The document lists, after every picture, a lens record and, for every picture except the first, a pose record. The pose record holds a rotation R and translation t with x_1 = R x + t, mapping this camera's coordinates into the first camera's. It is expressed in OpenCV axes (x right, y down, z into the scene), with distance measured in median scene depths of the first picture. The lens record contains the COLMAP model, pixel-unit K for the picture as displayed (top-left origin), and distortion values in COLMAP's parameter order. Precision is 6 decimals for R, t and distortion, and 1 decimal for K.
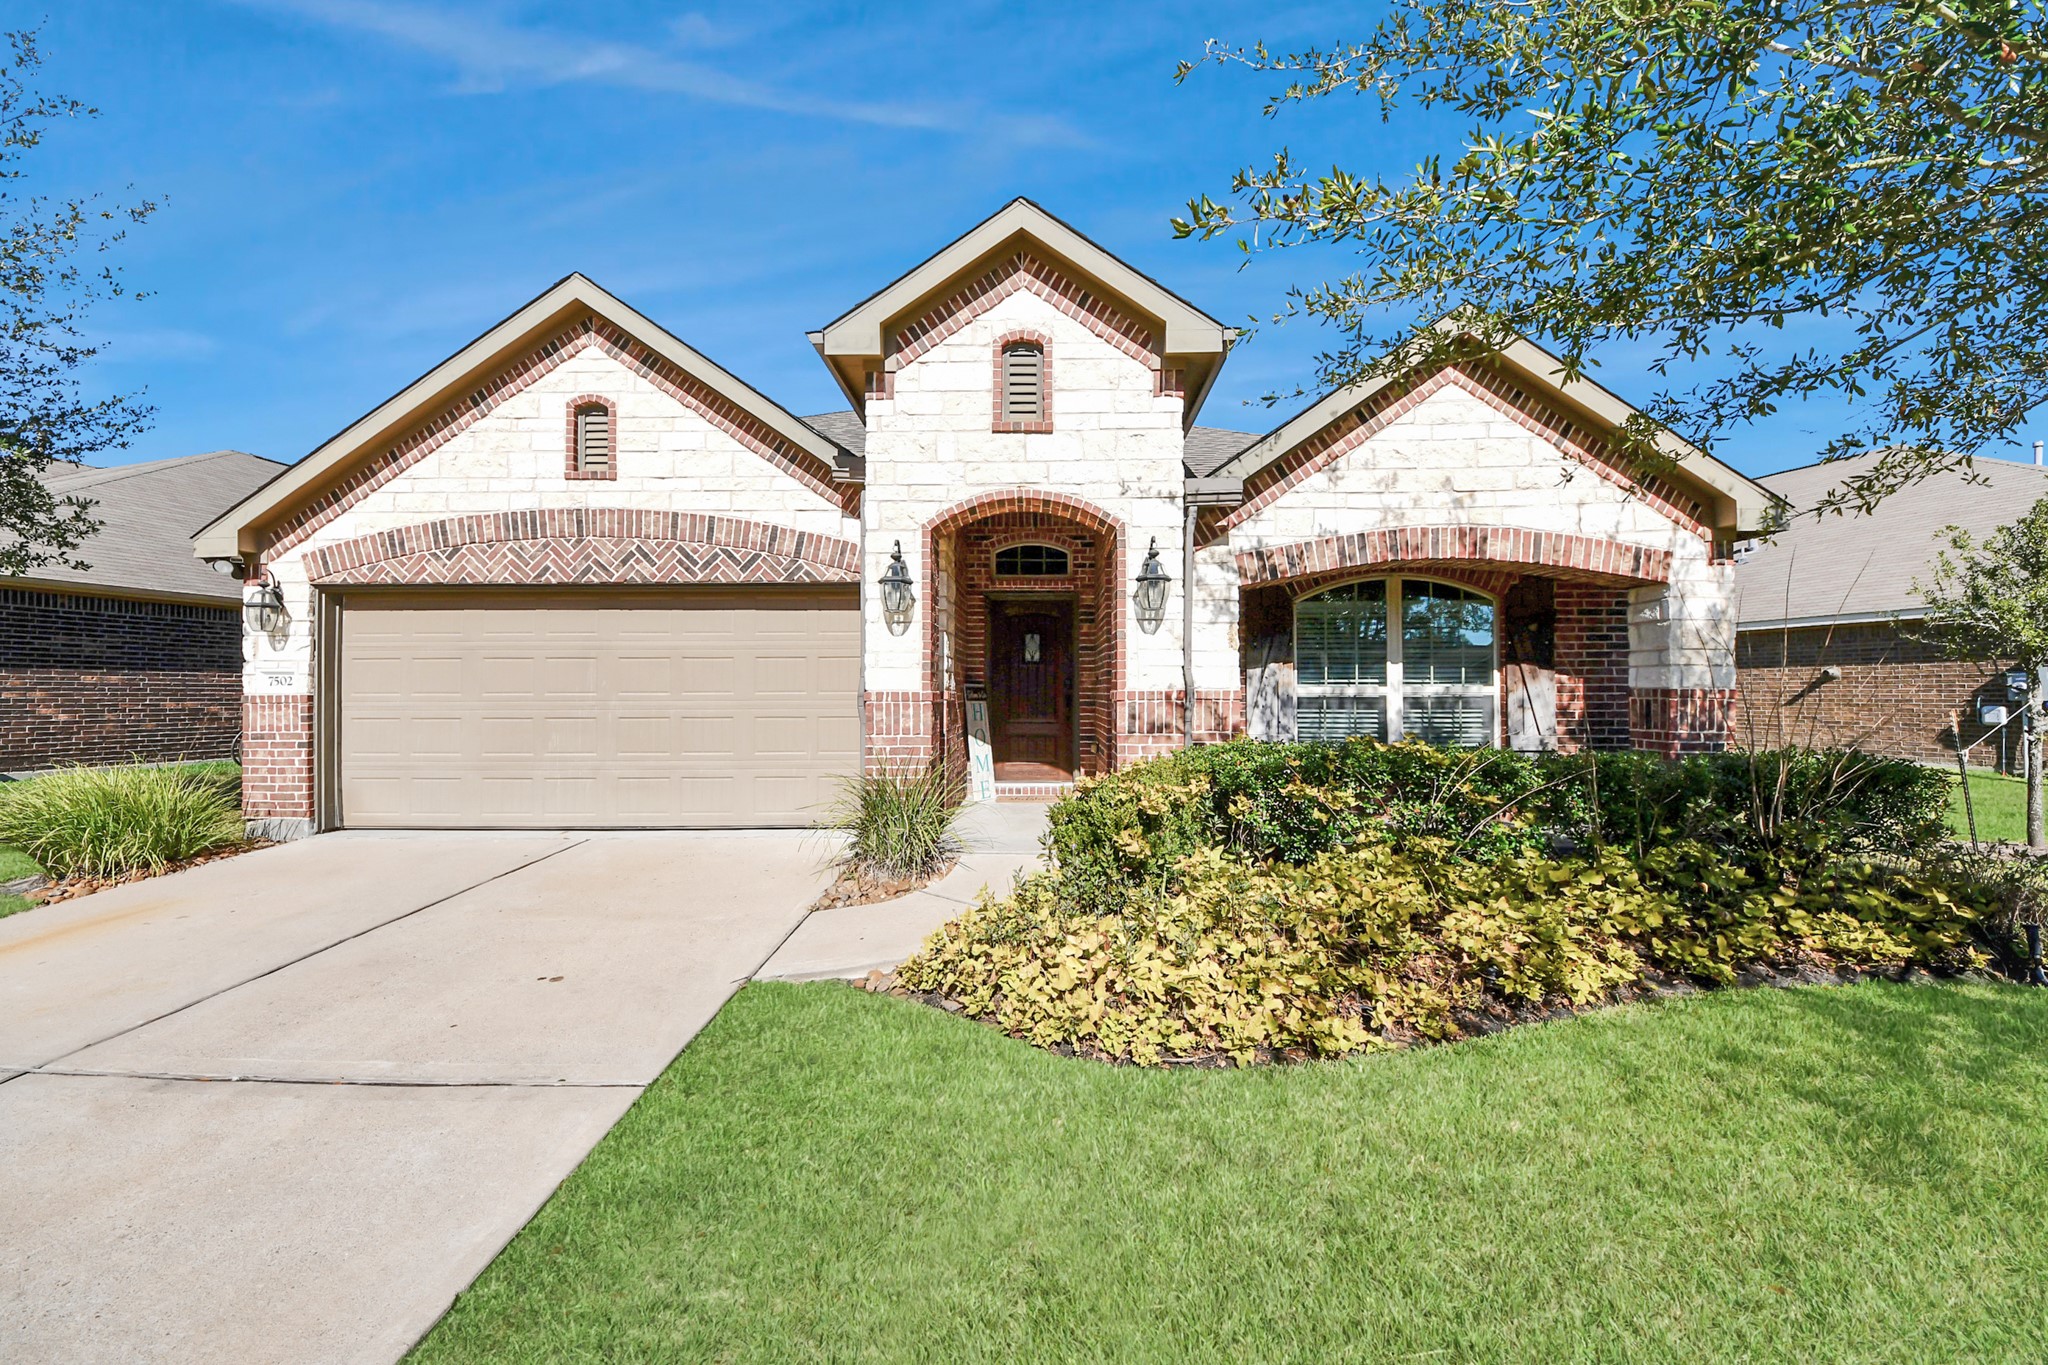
lens RADIAL K [[721.4, 0, 1027.0], [0, 721.4, 689.7], [0, 0, 1]] dist [-0.010465, -0.000285]
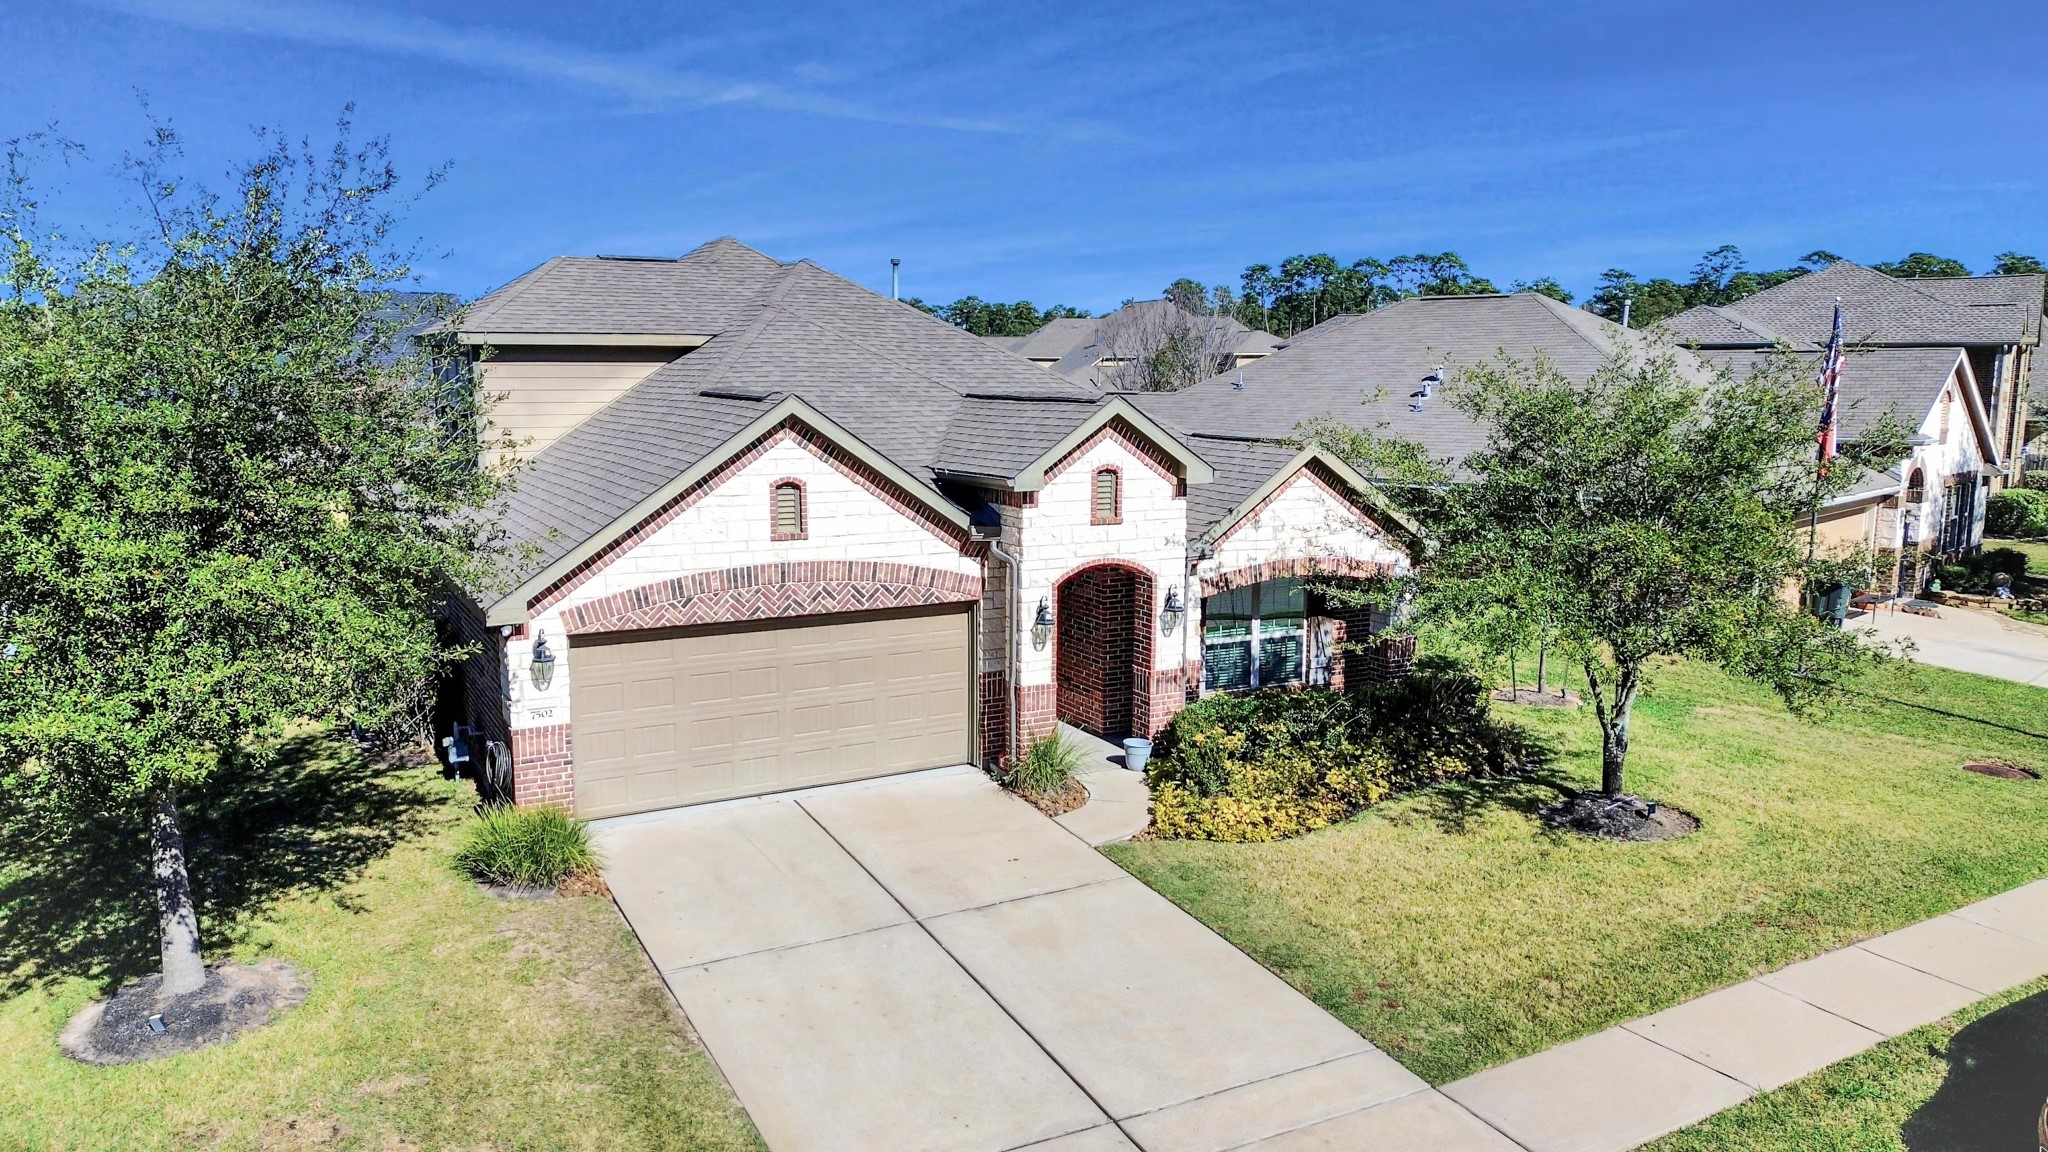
lens RADIAL K [[1385.8, 0, 1029.9], [0, 1385.8, 574.4], [0, 0, 1]] dist [0.011265, 0.000571]
pose [[0.876135, -0.066882, 0.477404, -1.451335], [-0.005304, 0.988932, 0.148278, -0.614666], [-0.482036, -0.132443, 0.866083, -1.451402]]
